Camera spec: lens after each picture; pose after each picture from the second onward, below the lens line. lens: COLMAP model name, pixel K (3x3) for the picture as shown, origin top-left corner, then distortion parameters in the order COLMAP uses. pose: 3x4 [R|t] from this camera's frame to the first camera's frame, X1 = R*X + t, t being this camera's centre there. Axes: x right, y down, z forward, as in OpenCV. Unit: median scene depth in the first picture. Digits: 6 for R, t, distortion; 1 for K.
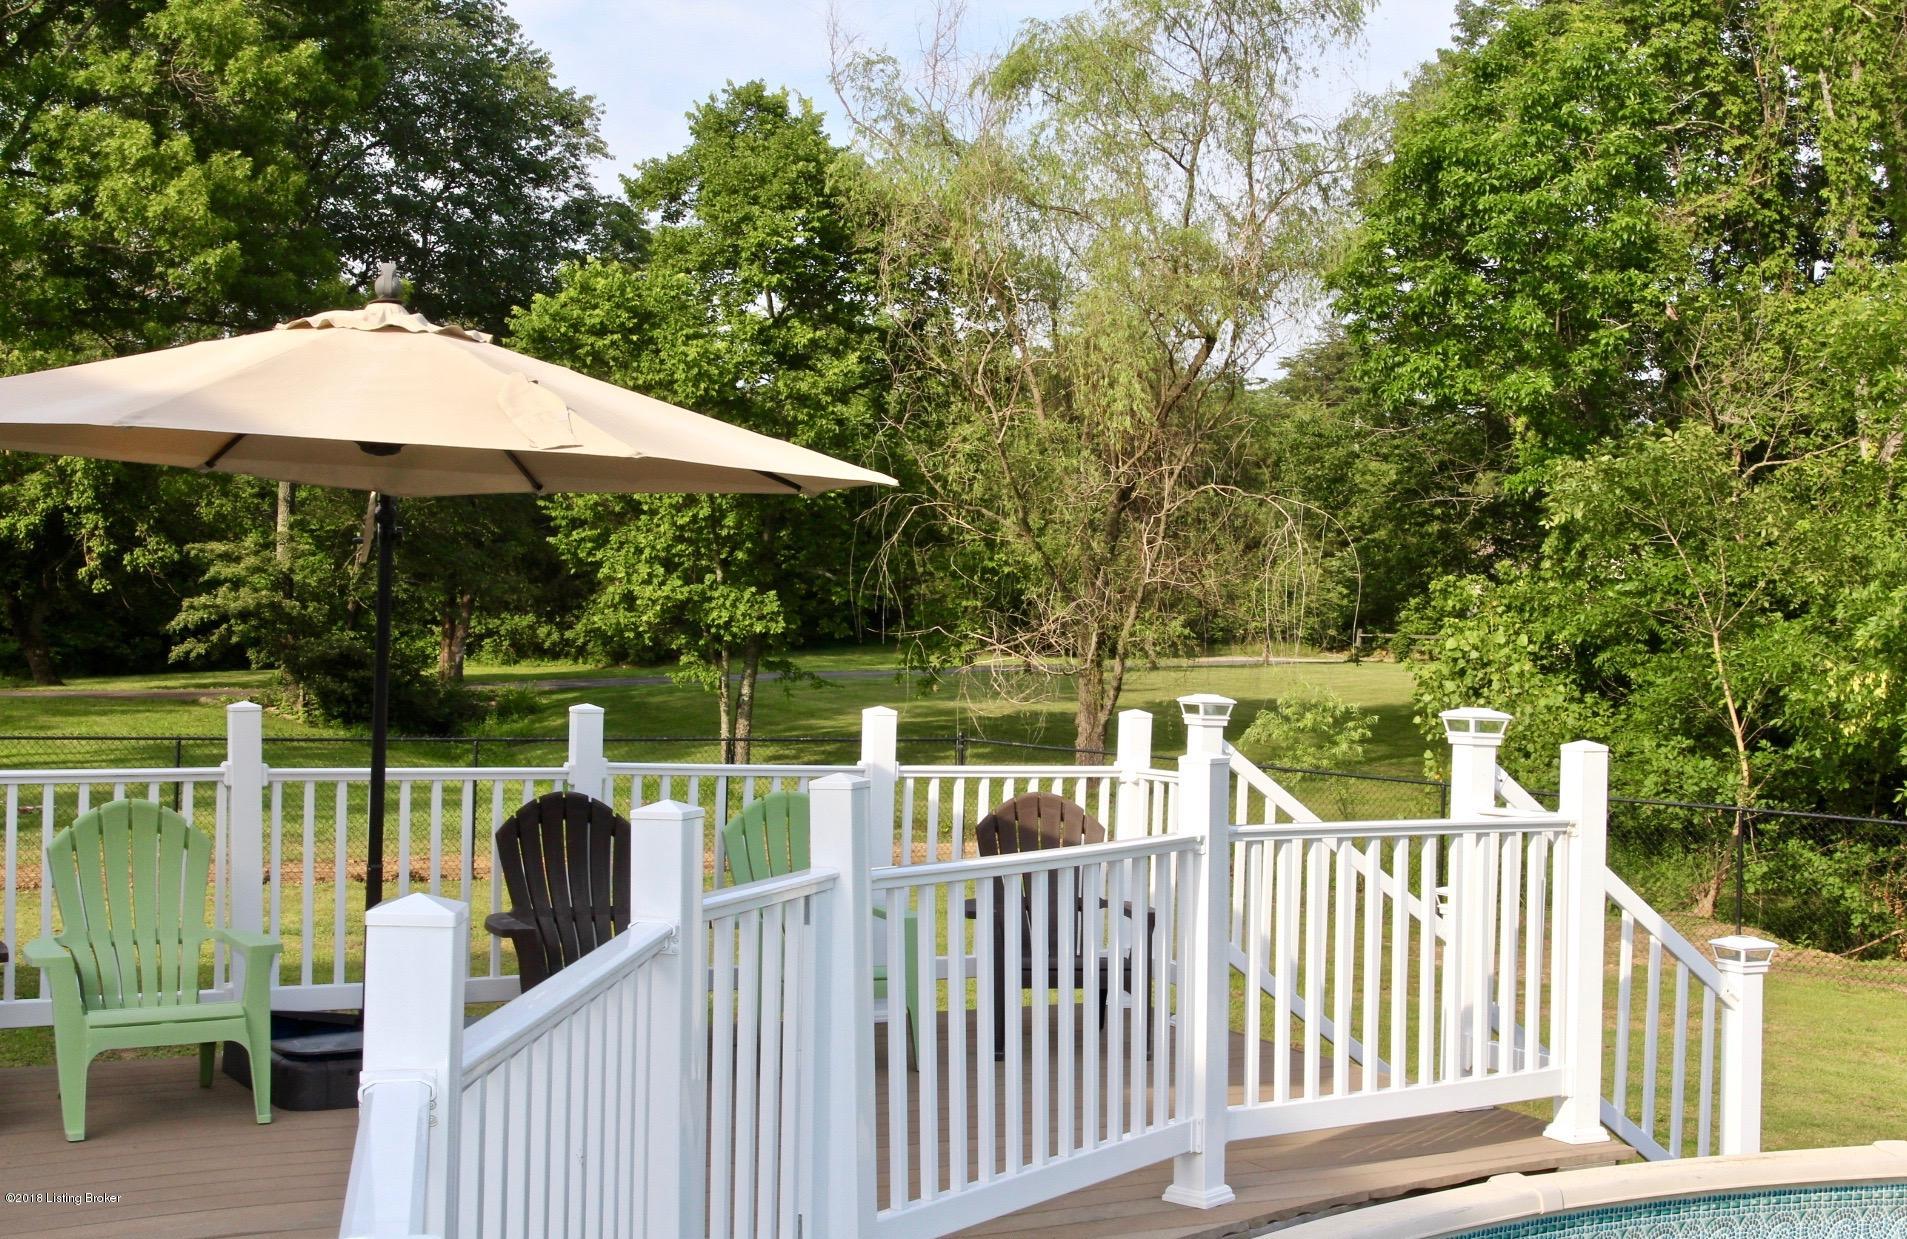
lens RADIAL K [[2276.4, 0, 948.3], [0, 2276.4, 629.7], [0, 0, 1]] dist [-0.038803, 0.000000]
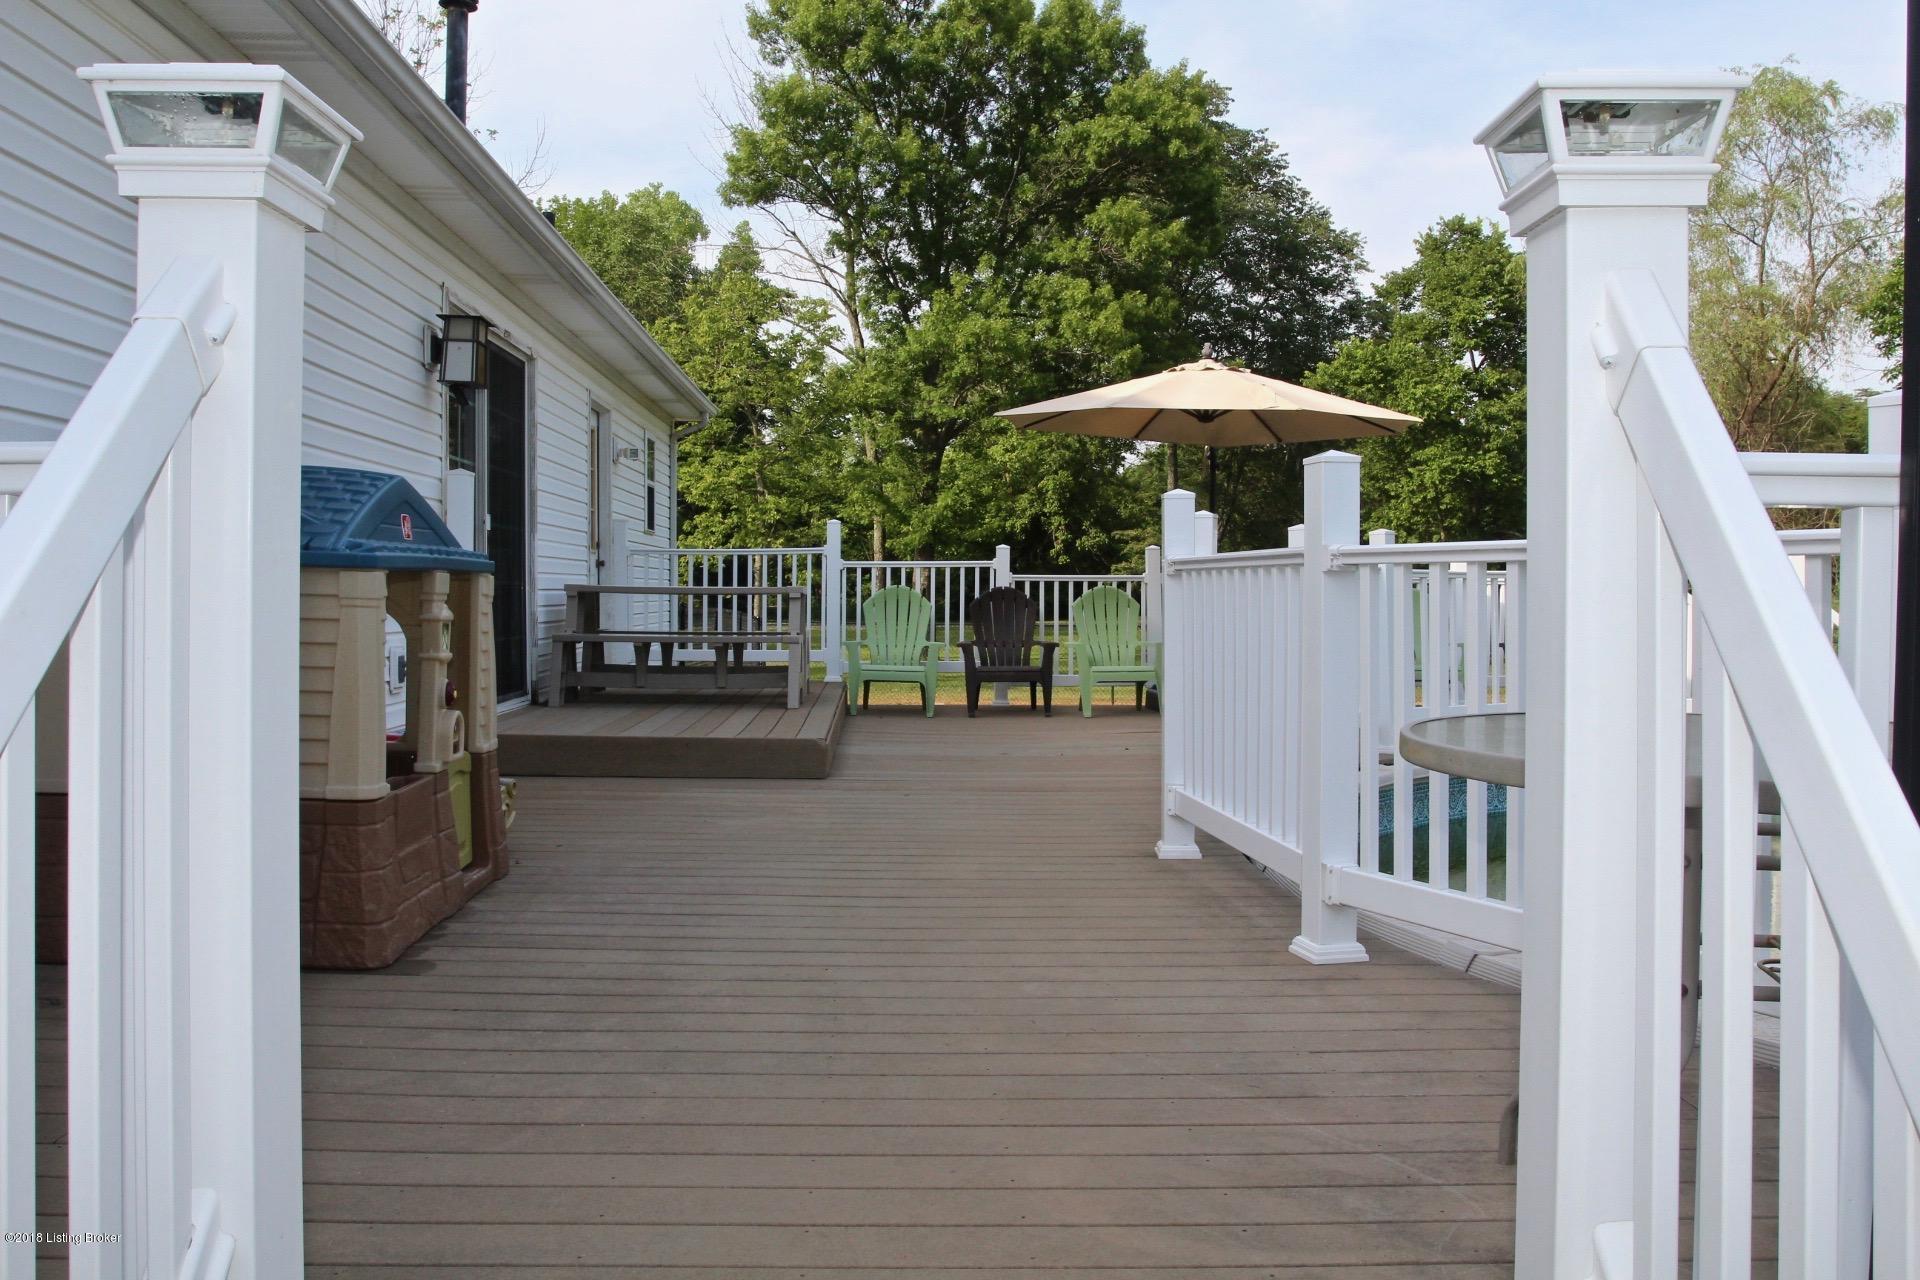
lens RADIAL K [[1576.0, 0, 951.7], [0, 1576.0, 630.0], [0, 0, 1]] dist [-0.086269, 0.053347]
pose [[0.911218, -0.011083, -0.411774, 0.033813], [0.018232, 0.999743, 0.013437, 0.020701], [0.411520, -0.019752, 0.911187, -0.114184]]
